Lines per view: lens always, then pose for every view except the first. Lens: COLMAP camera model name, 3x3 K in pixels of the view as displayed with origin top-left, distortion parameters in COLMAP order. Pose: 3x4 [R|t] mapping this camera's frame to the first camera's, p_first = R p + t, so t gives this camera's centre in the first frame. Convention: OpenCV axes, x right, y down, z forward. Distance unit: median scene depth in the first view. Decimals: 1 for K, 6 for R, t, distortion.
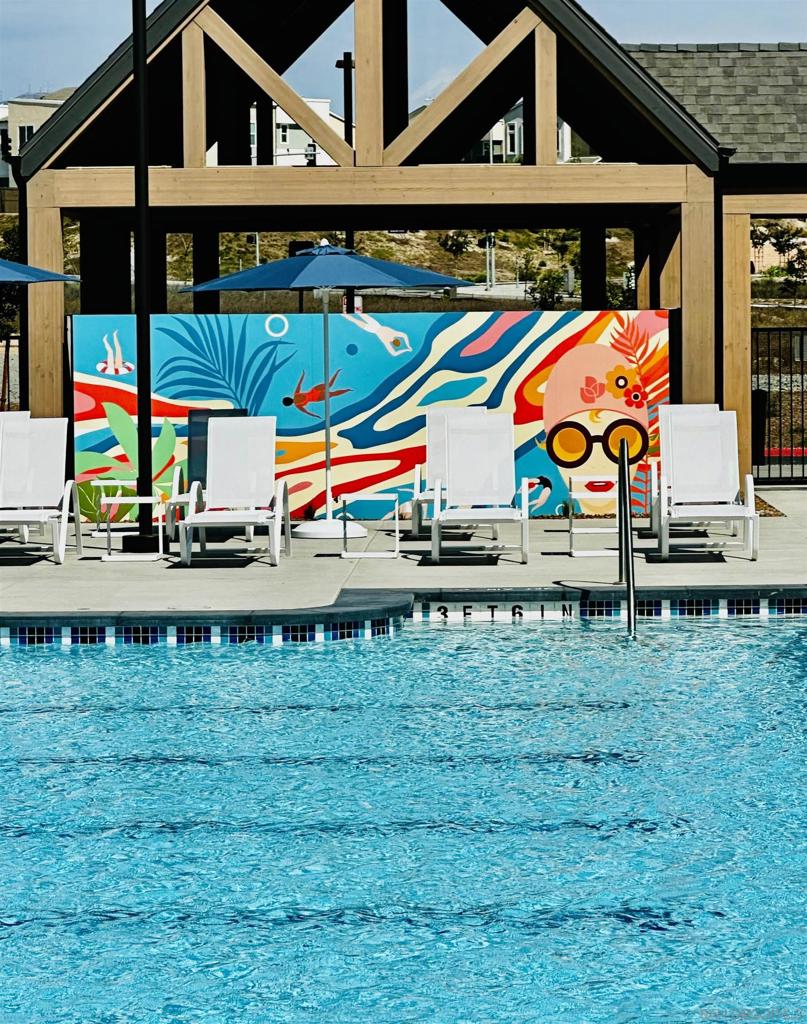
lens RADIAL K [[3765.9, 0, 403.6], [0, 3765.9, 512.3], [0, 0, 1]] dist [0.082459, 0.000000]
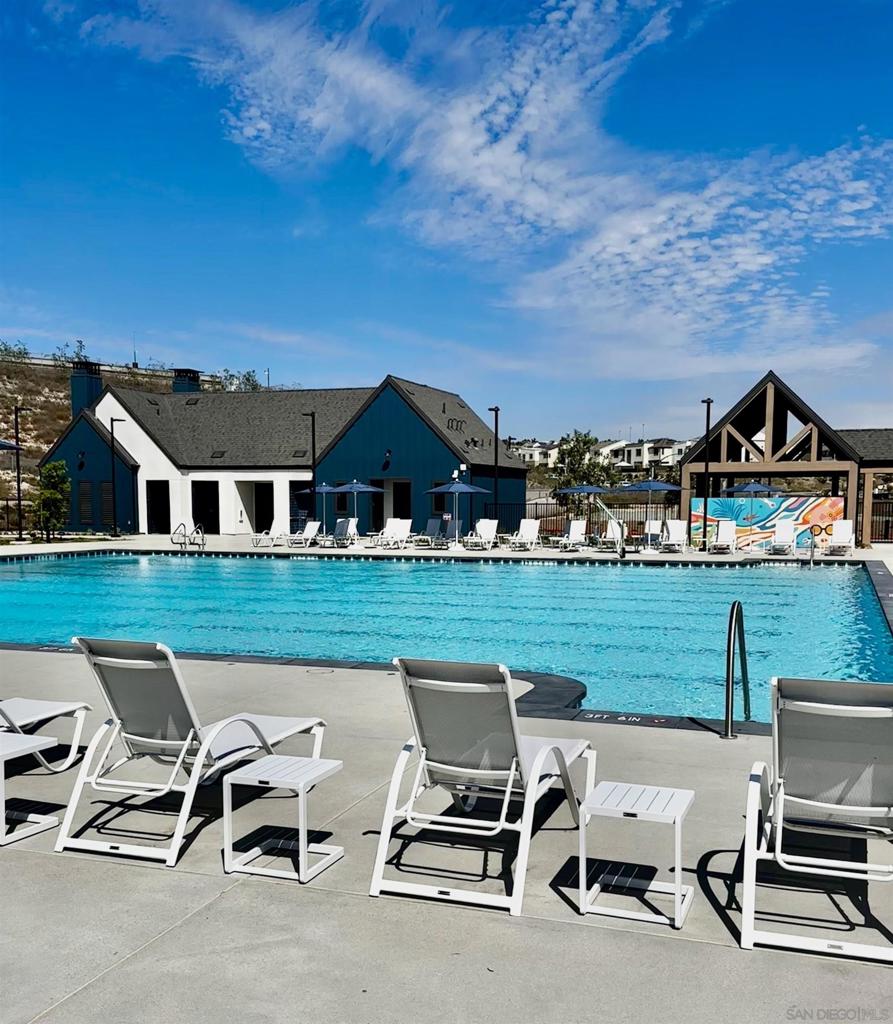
lens RADIAL K [[1027.8, 0, 446.2], [0, 1027.8, 513.2], [0, 0, 1]] dist [0.012702, 0.000000]
pose [[0.943852, 0.007626, -0.330279, 0.033704], [-0.020741, 0.999129, -0.036201, 0.012208], [0.329716, 0.041019, 0.943189, -0.177731]]
